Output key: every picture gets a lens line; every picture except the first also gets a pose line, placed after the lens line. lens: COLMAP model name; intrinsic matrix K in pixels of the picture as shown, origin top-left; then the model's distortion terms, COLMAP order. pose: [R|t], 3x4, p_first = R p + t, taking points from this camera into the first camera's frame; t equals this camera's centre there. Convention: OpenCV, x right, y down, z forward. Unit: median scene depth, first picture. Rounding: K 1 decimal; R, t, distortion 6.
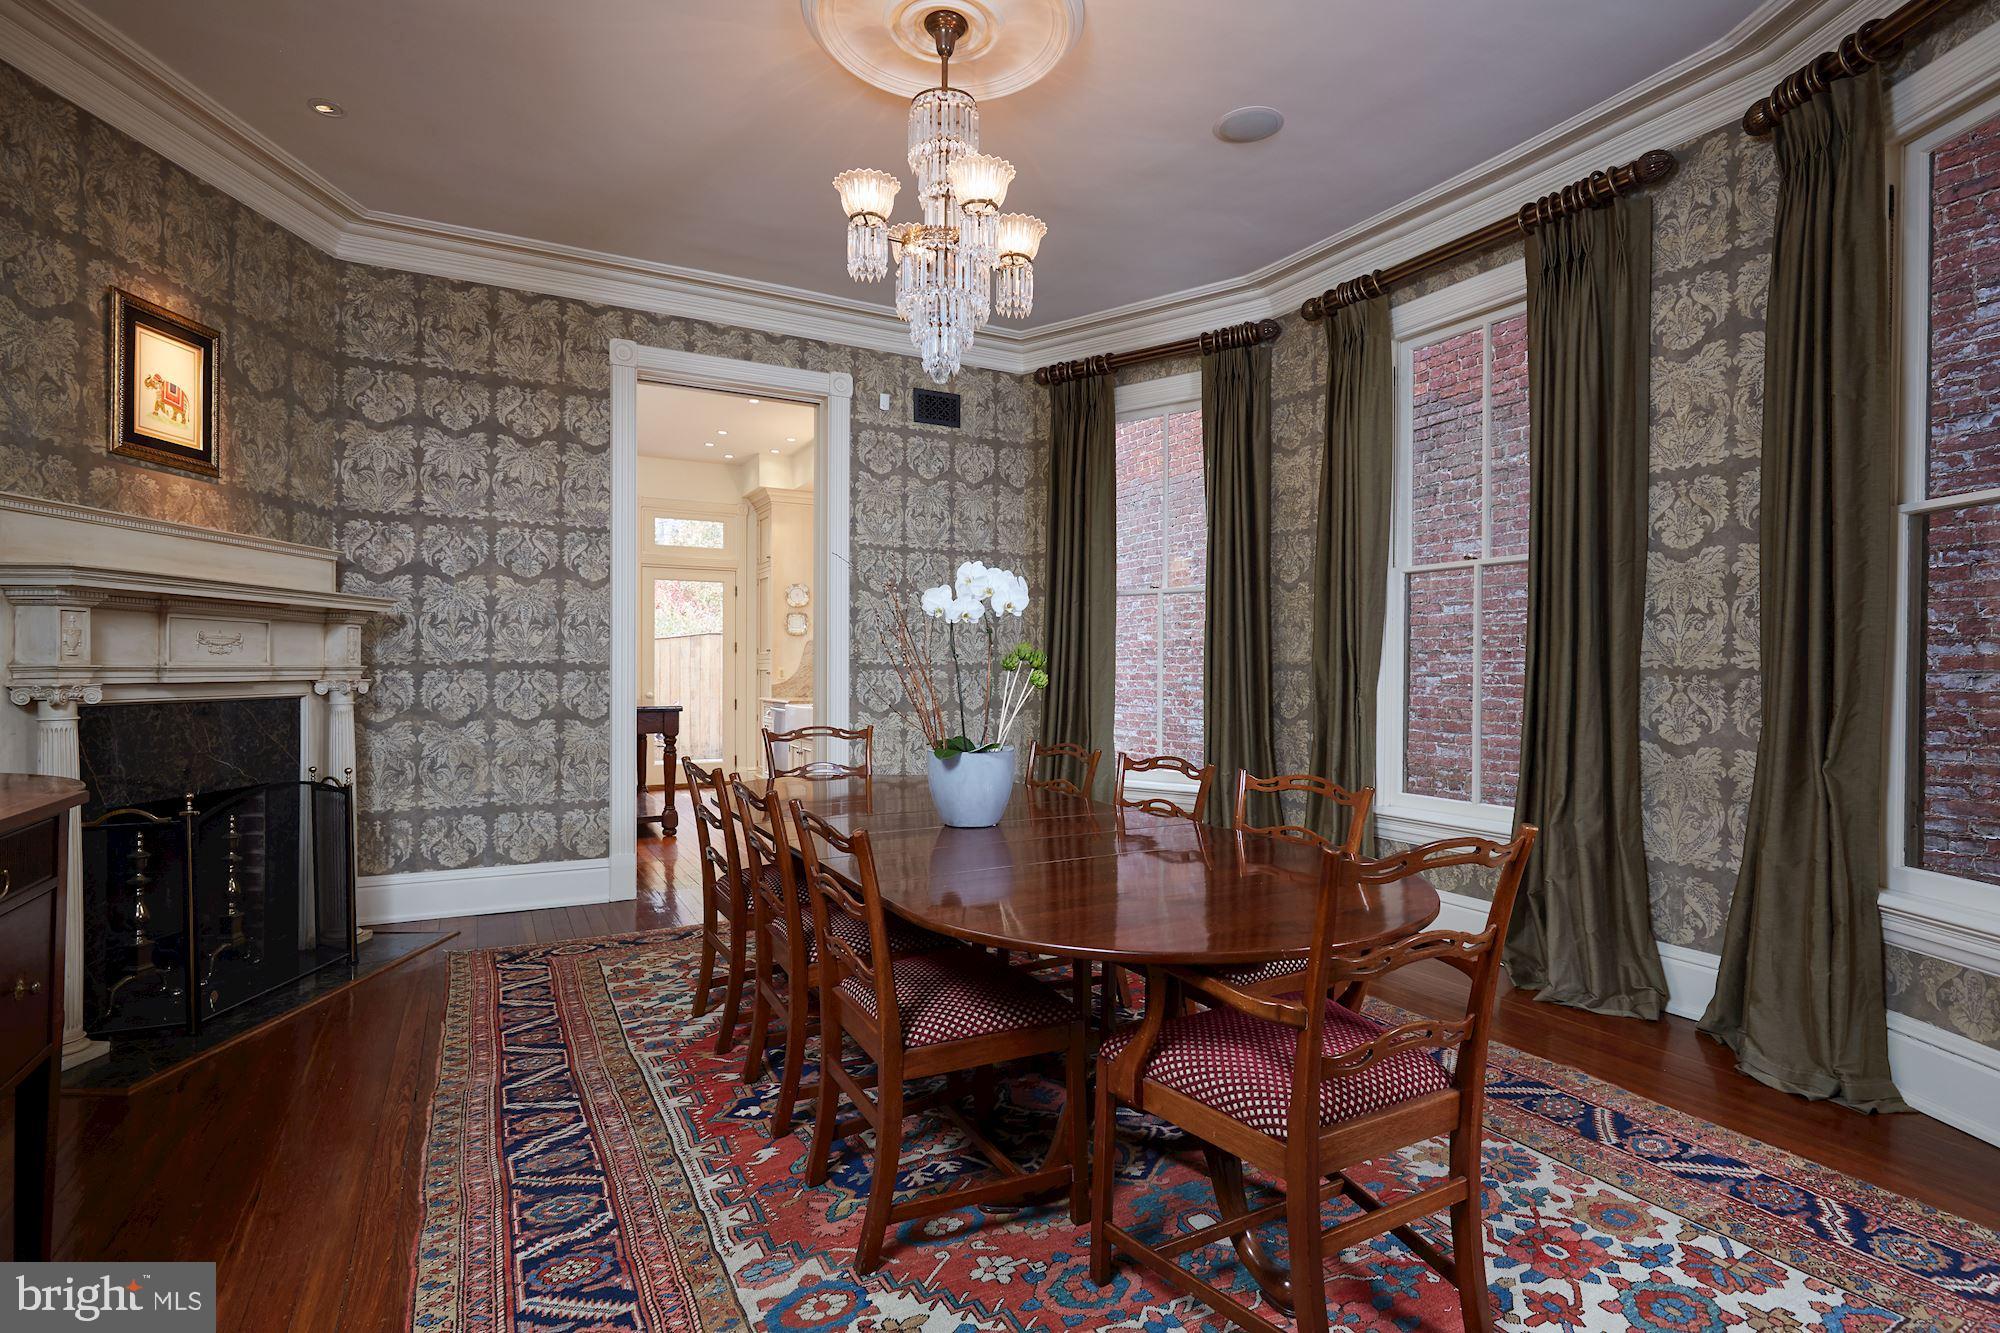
lens RADIAL K [[969.3, 0, 1000.0], [0, 969.3, 666.5], [0, 0, 1]] dist [-0.000228, -0.000002]
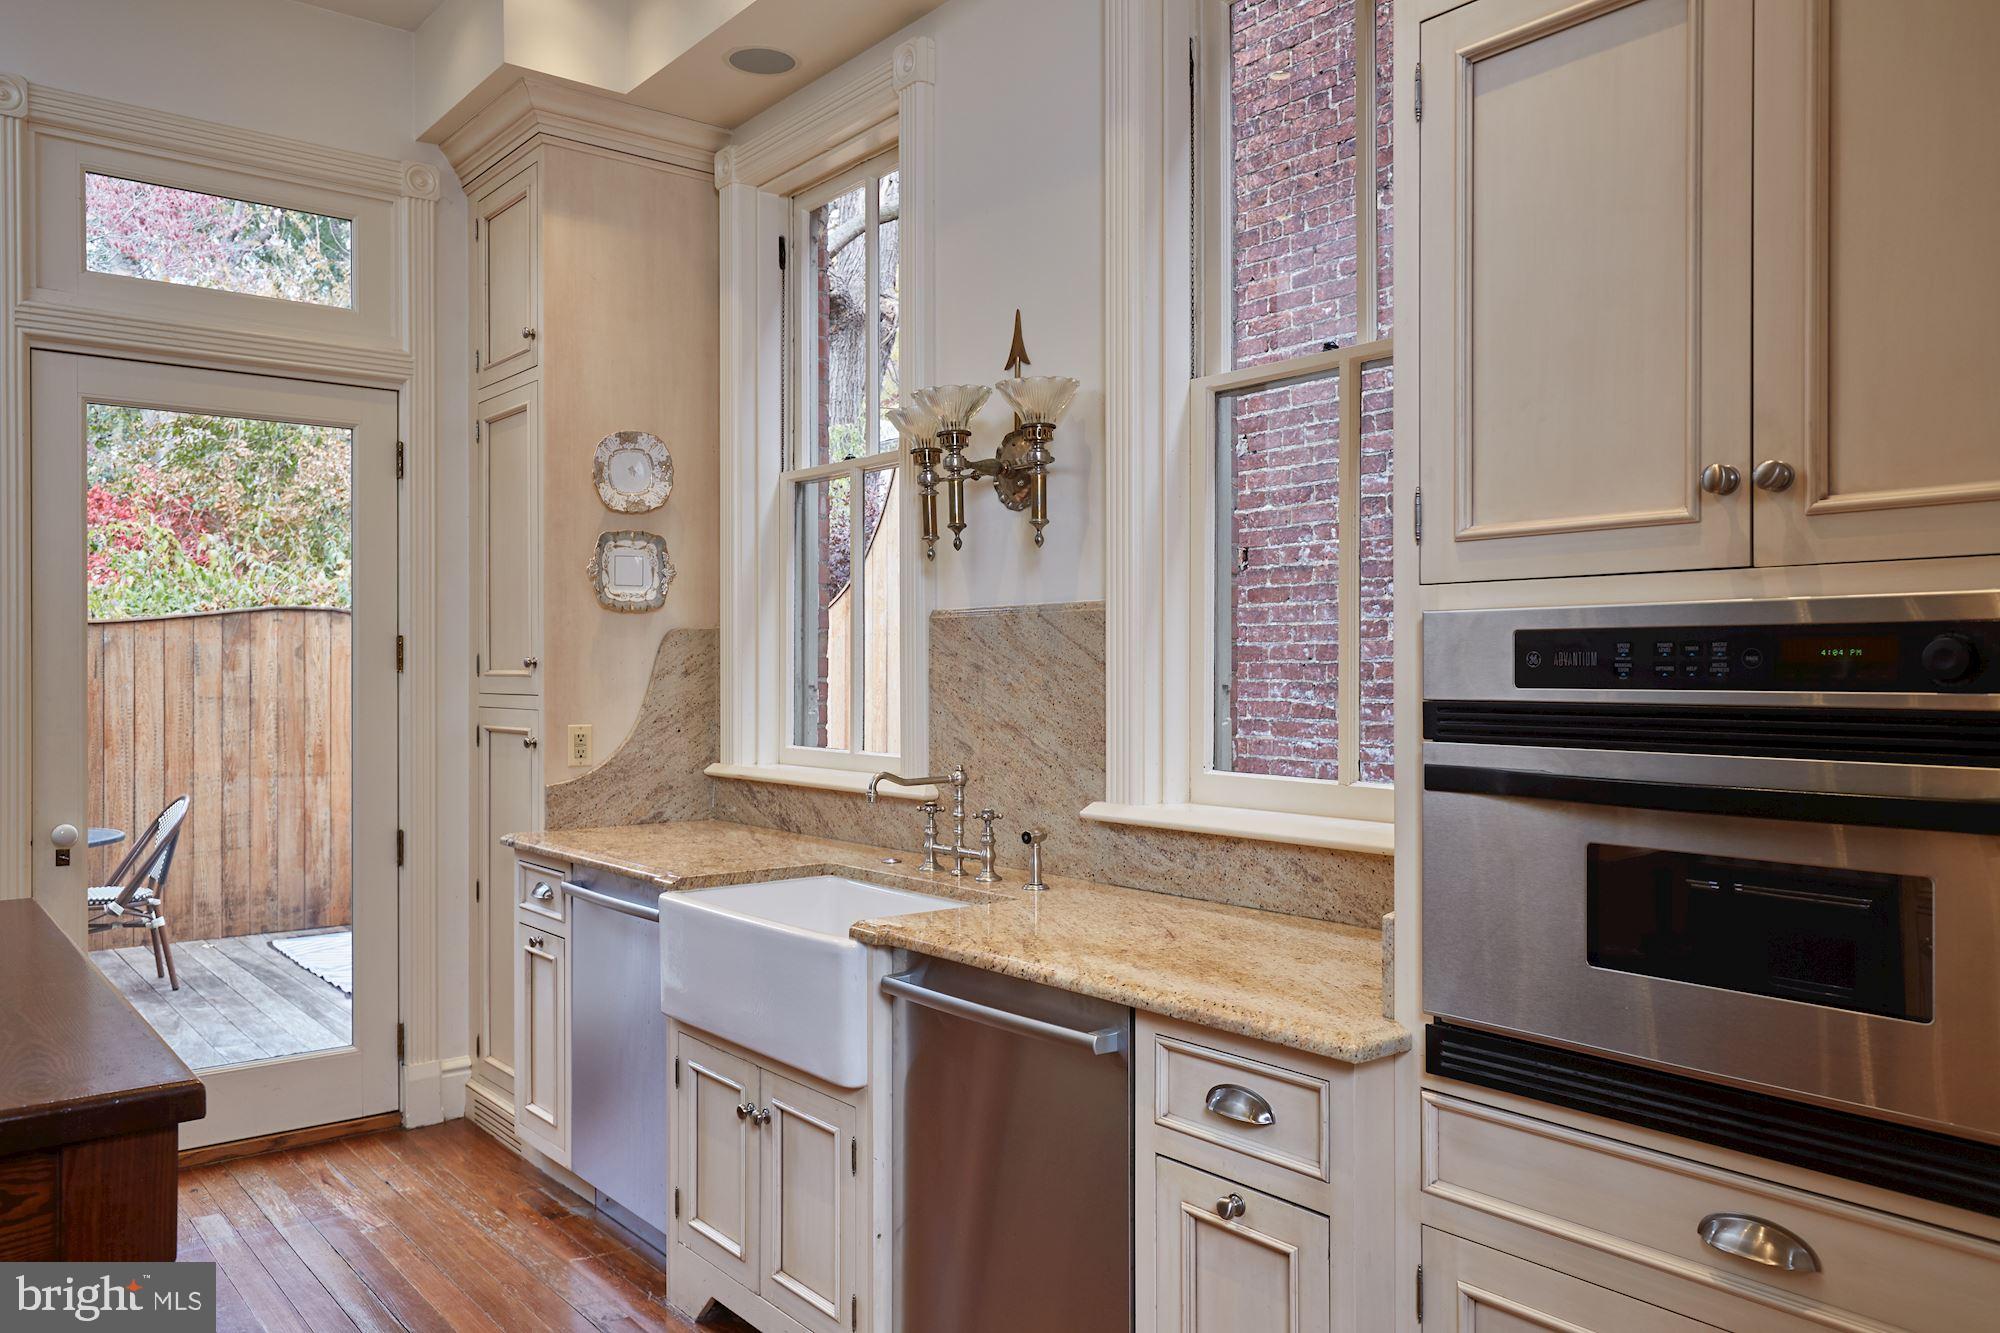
lens RADIAL K [[1487.4, 0, 1000.0], [0, 1487.4, 666.5], [0, 0, 1]] dist [0.026681, -0.004384]
pose [[0.984854, -0.002850, 0.173364, -0.176919], [0.002921, 0.999996, -0.000157, -0.015182], [-0.173363, 0.000661, 0.984858, 0.538788]]
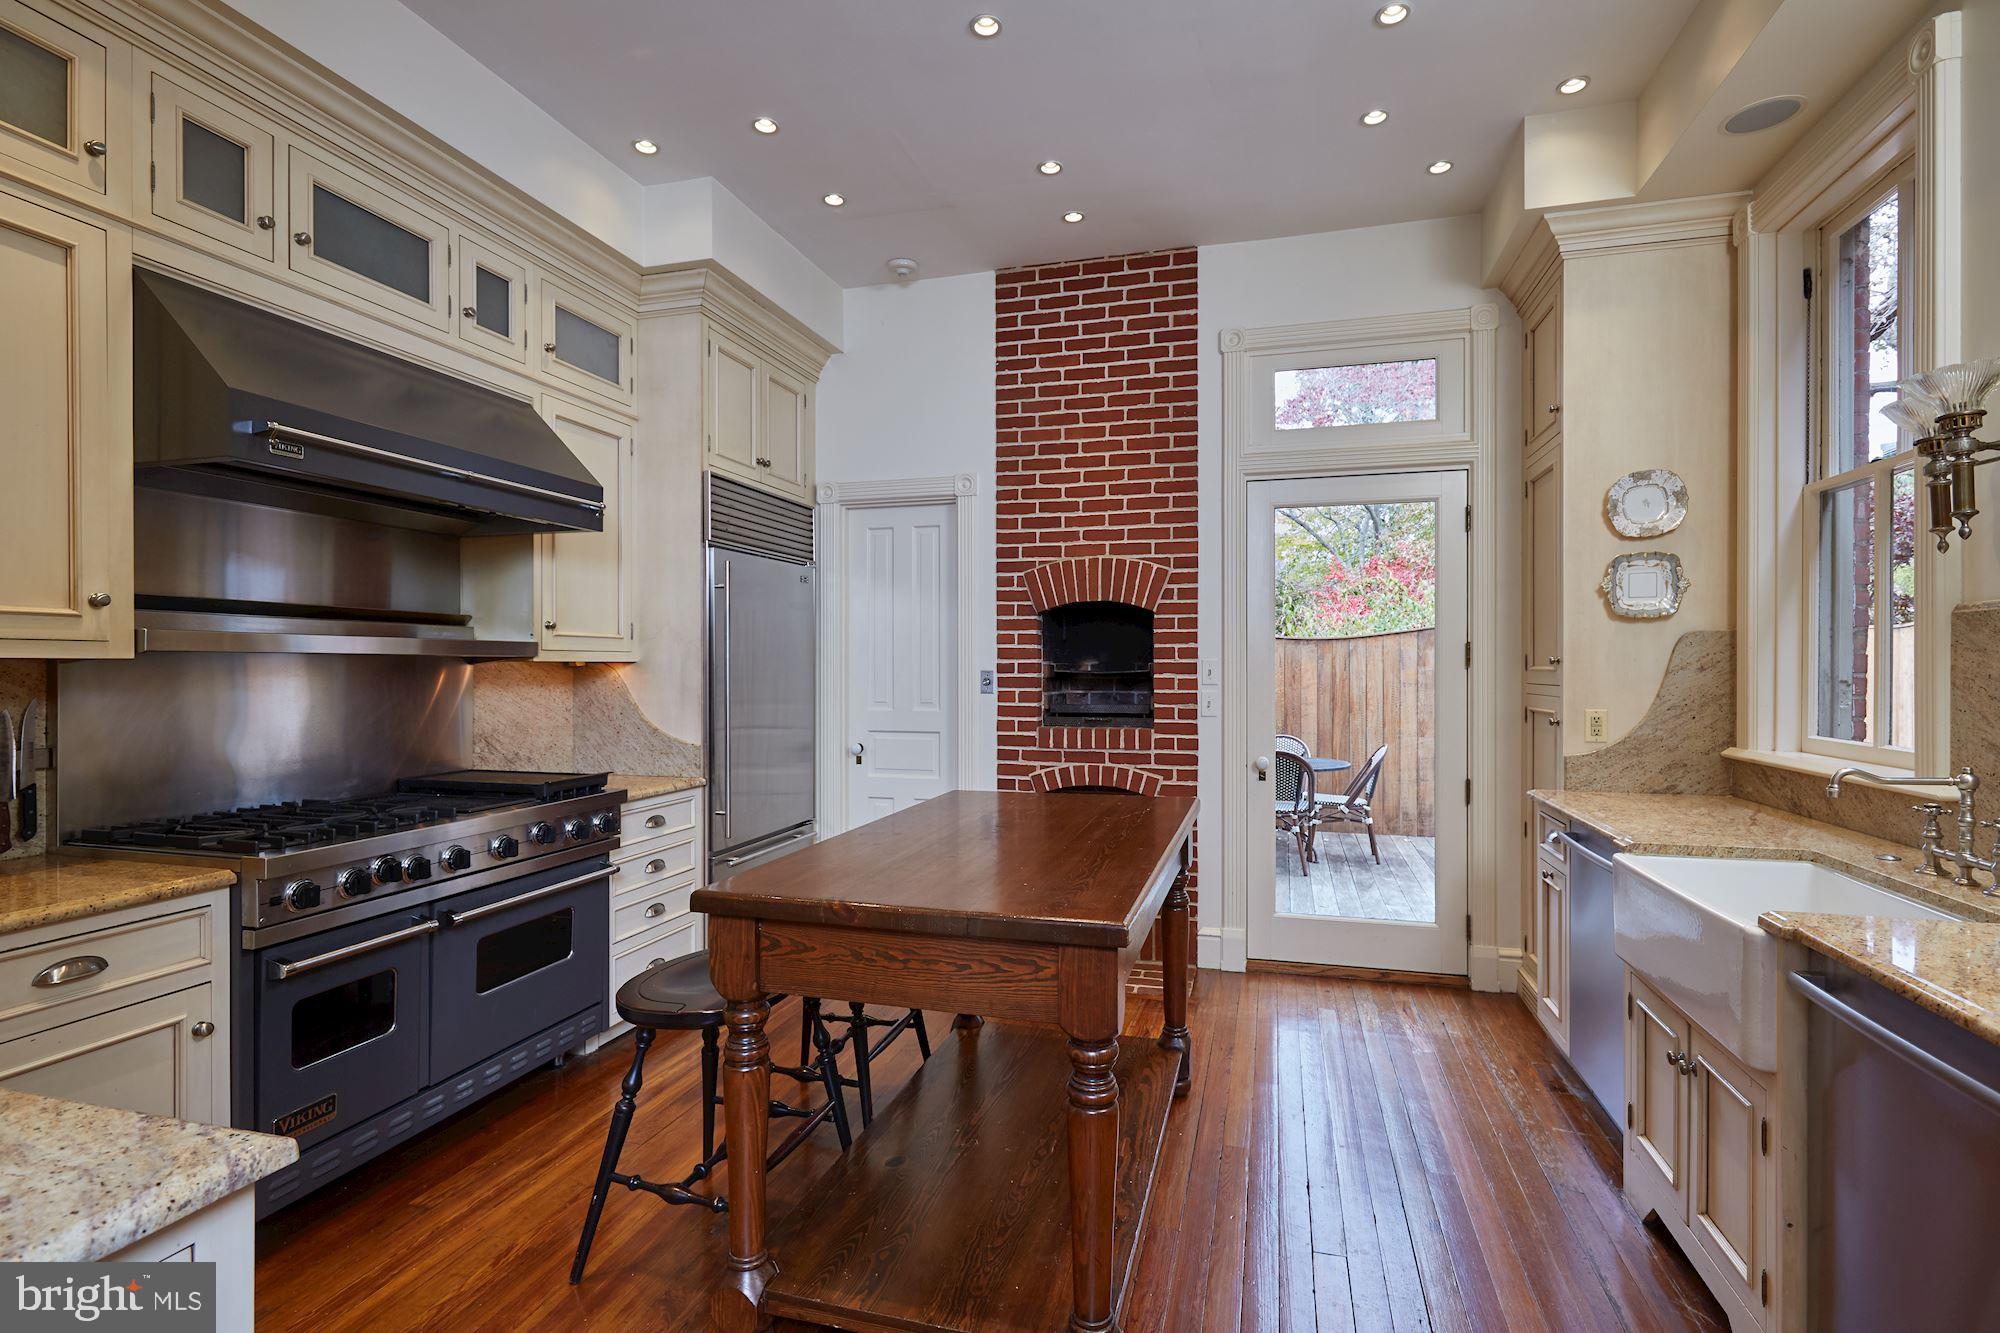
lens RADIAL K [[956.6, 0, 1000.0], [0, 956.6, 666.5], [0, 0, 1]] dist [0.000956, 0.000295]
pose [[0.713787, -0.003249, -0.700355, -0.132455], [0.003950, 0.999992, -0.000613, -0.015138], [0.700352, -0.002329, 0.713794, 0.581731]]
